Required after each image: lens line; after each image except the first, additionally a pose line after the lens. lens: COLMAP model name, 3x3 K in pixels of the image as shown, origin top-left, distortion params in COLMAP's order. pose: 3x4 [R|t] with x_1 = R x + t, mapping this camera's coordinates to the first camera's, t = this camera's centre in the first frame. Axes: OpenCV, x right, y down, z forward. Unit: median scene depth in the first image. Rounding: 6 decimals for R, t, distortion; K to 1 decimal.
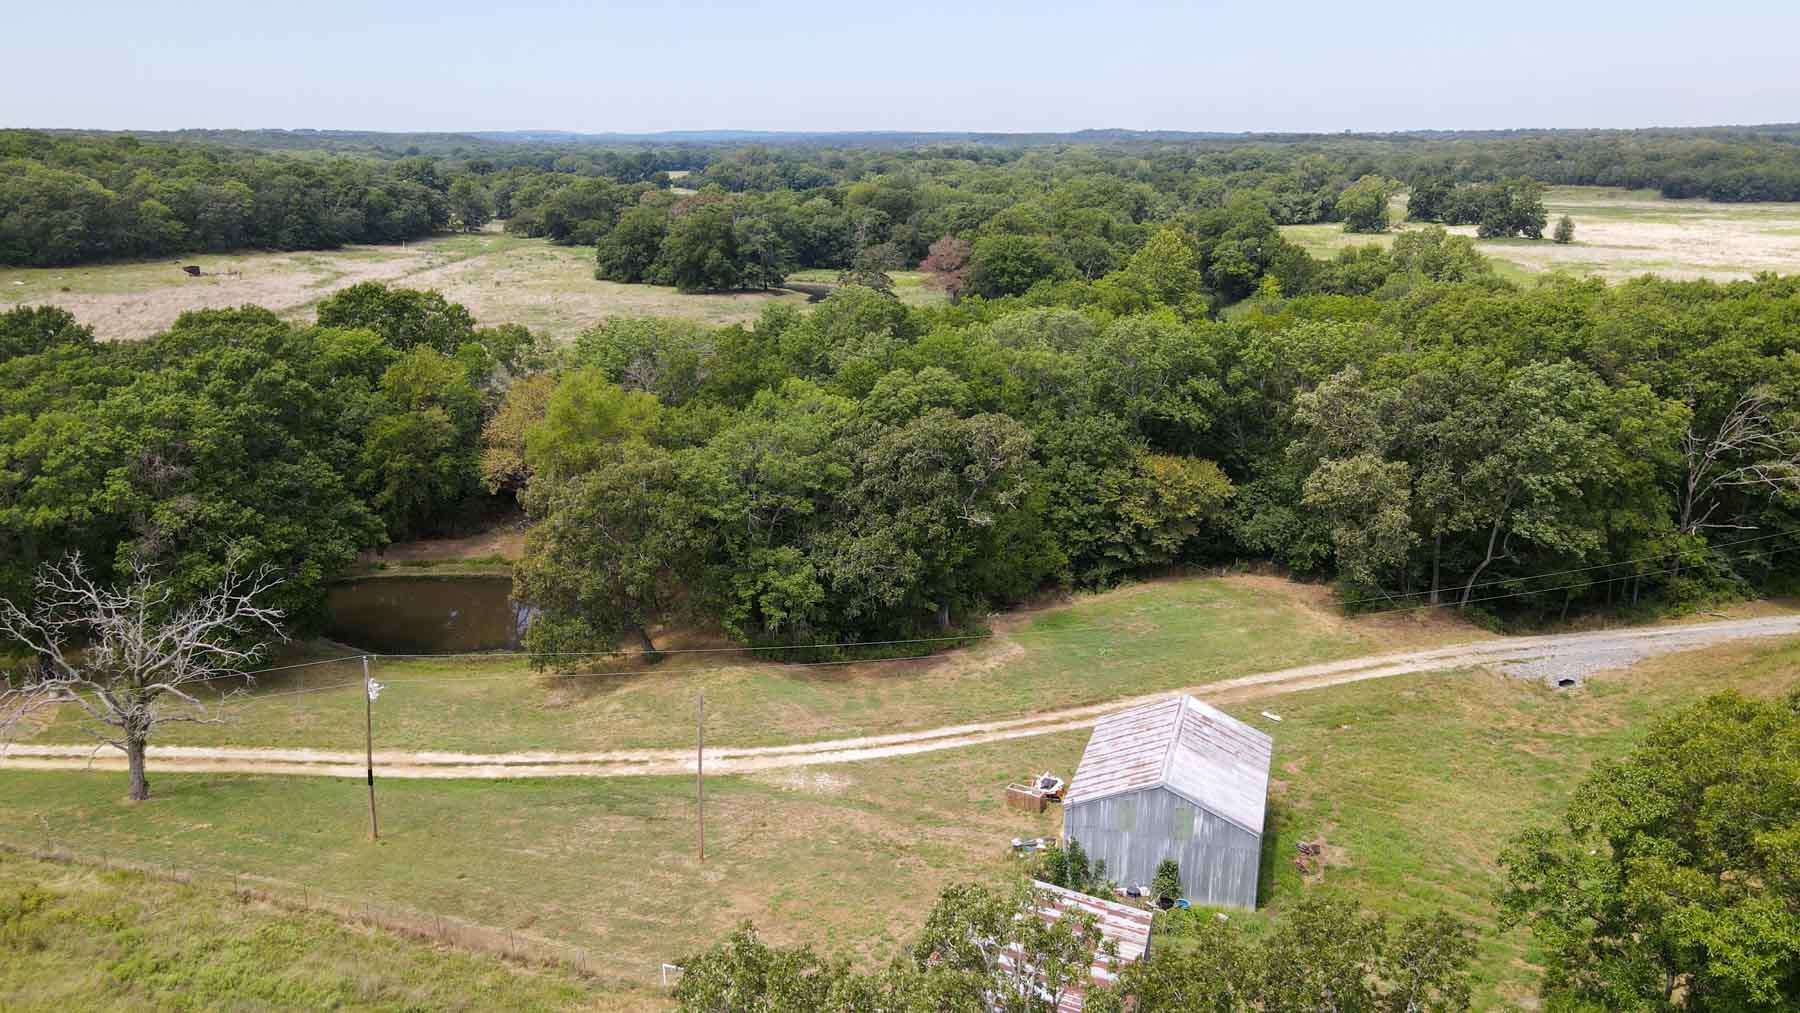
lens RADIAL K [[1333.6, 0, 892.2], [0, 1333.6, 502.9], [0, 0, 1]] dist [0.002671, 0.016732]
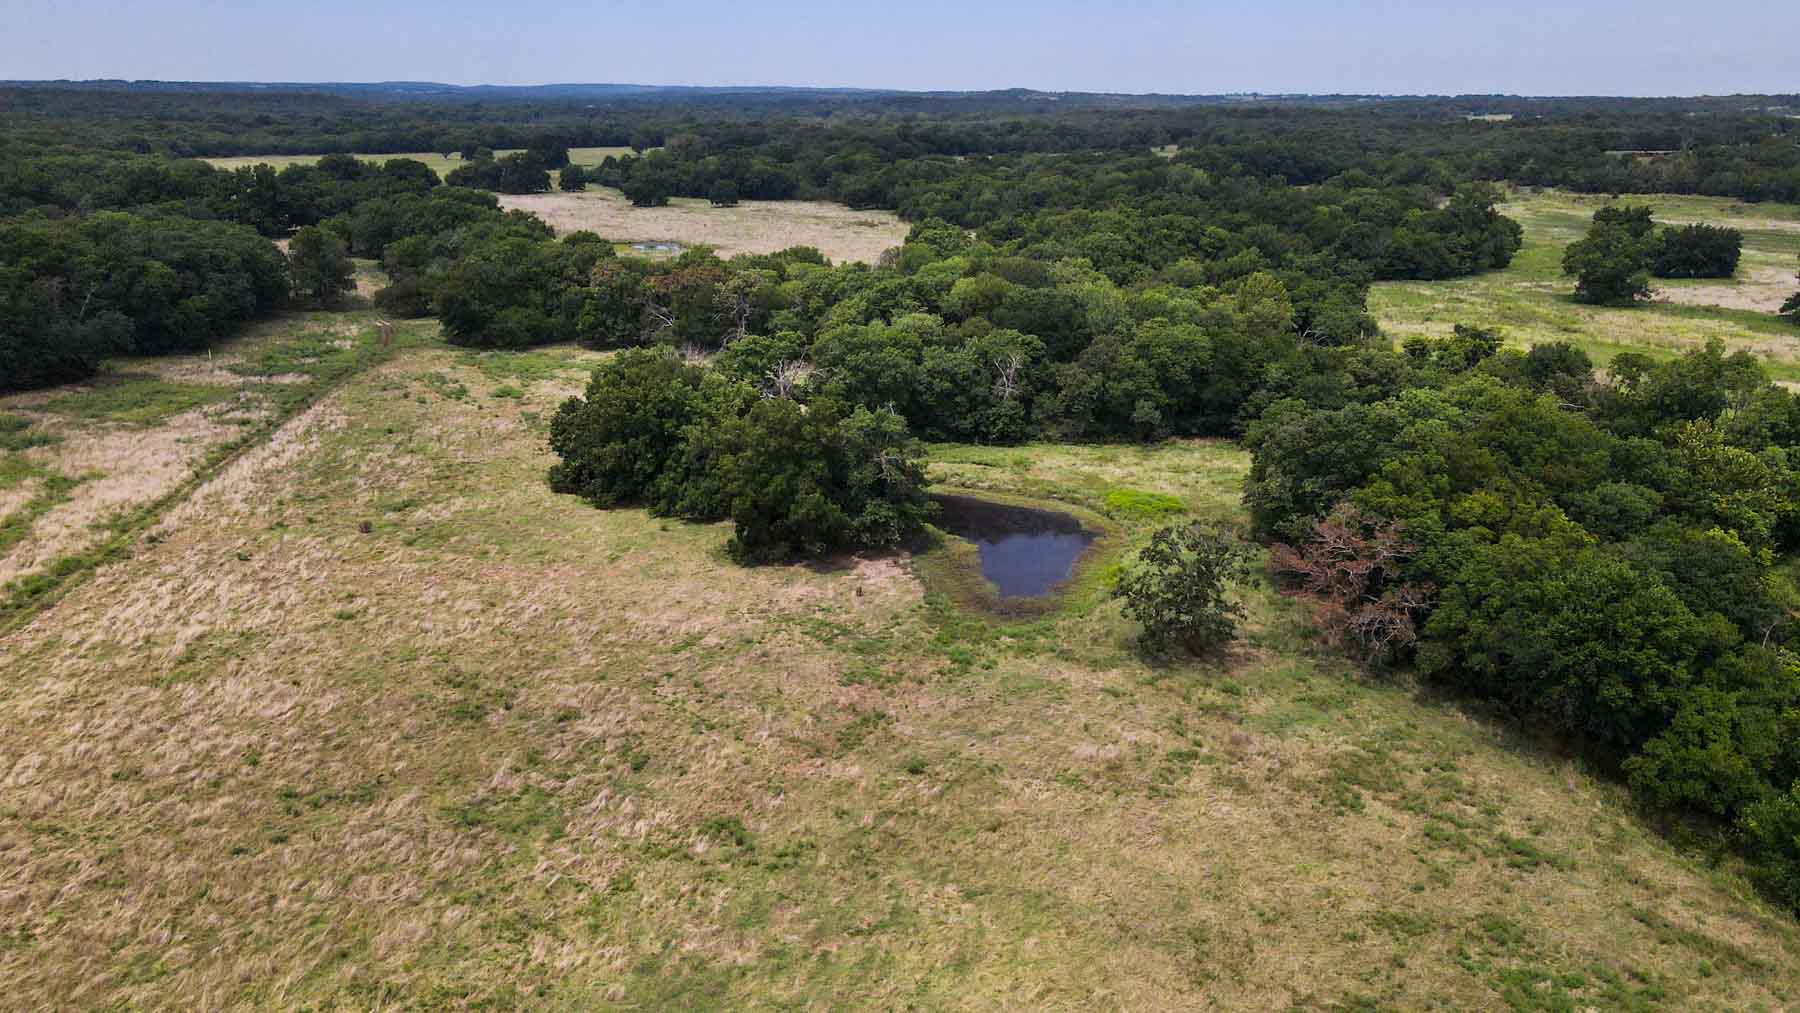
lens RADIAL K [[1333.6, 0, 895.0], [0, 1333.6, 507.8], [0, 0, 1]] dist [0.002671, 0.016732]
pose [[0.996534, -0.015789, 0.081670, -0.098530], [0.012875, 0.999266, 0.036084, -0.137950], [-0.082180, -0.034908, 0.996006, 0.345856]]
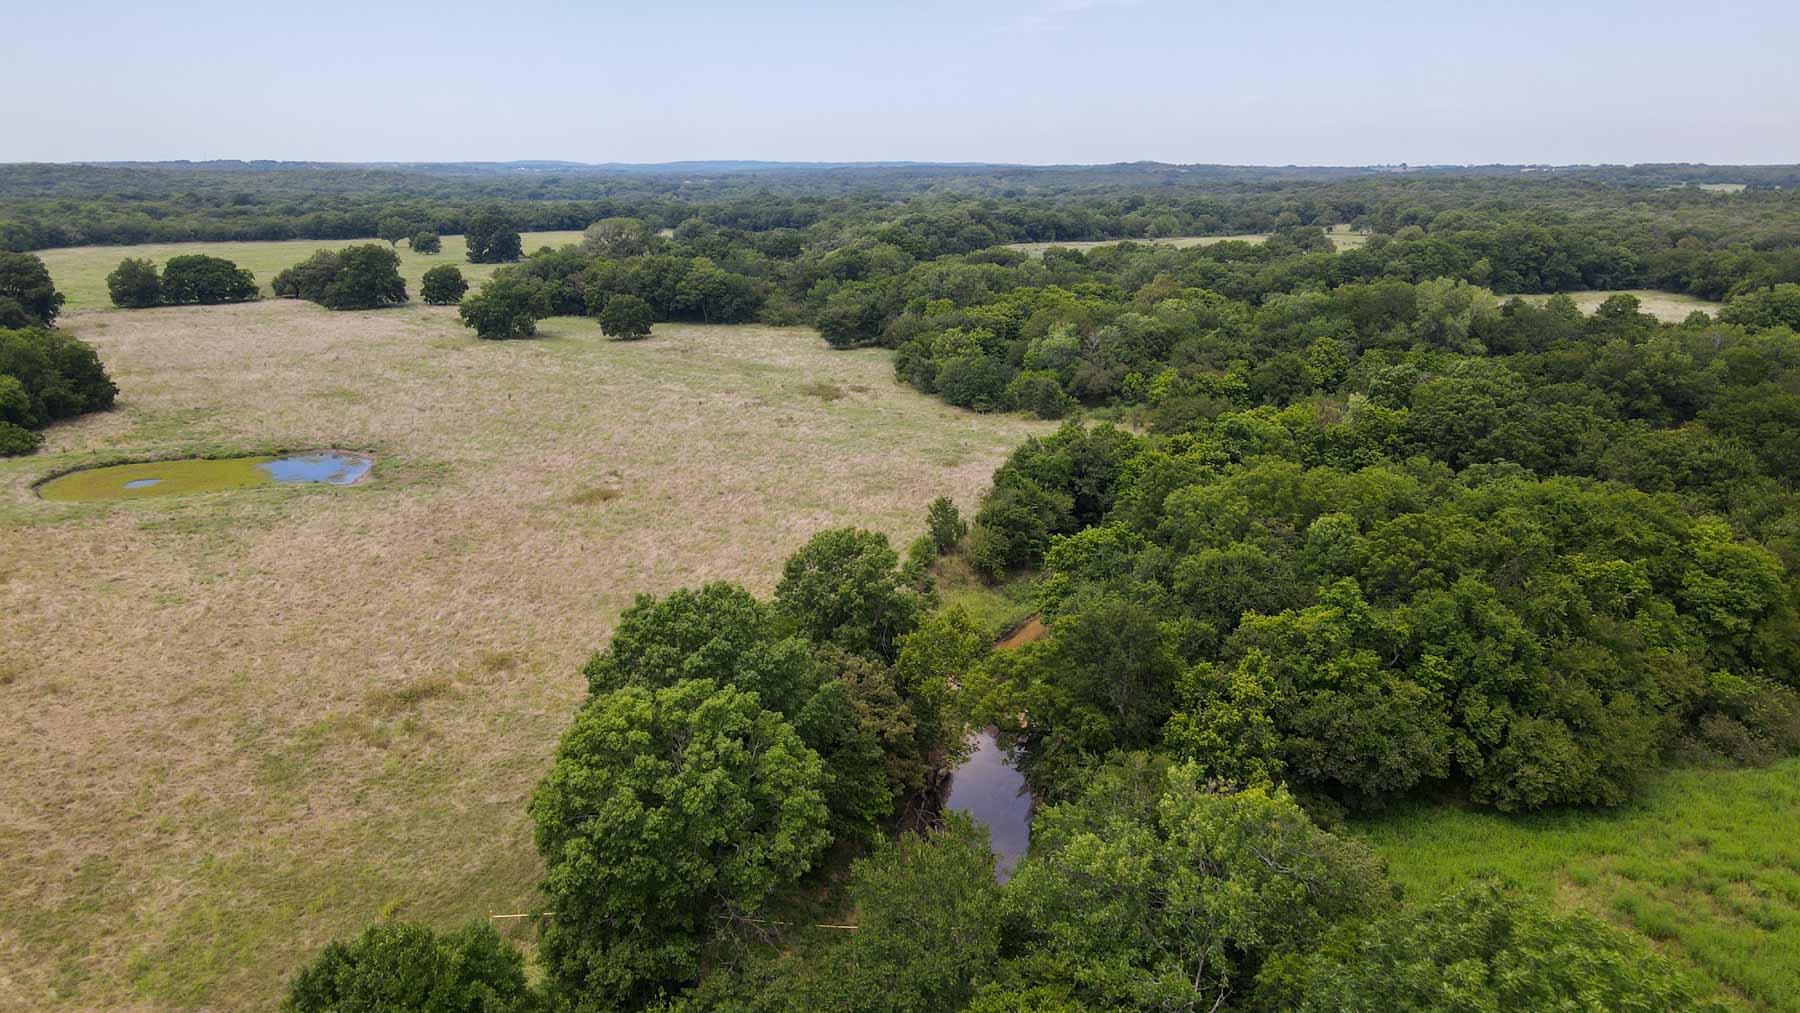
lens RADIAL K [[1333.6, 0, 898.2], [0, 1333.6, 511.5], [0, 0, 1]] dist [0.002671, 0.016732]
pose [[0.999962, 0.004928, -0.007162, 0.024573], [-0.005028, 0.999888, -0.014072, -0.293489], [0.007092, 0.014108, 0.999875, 0.959387]]
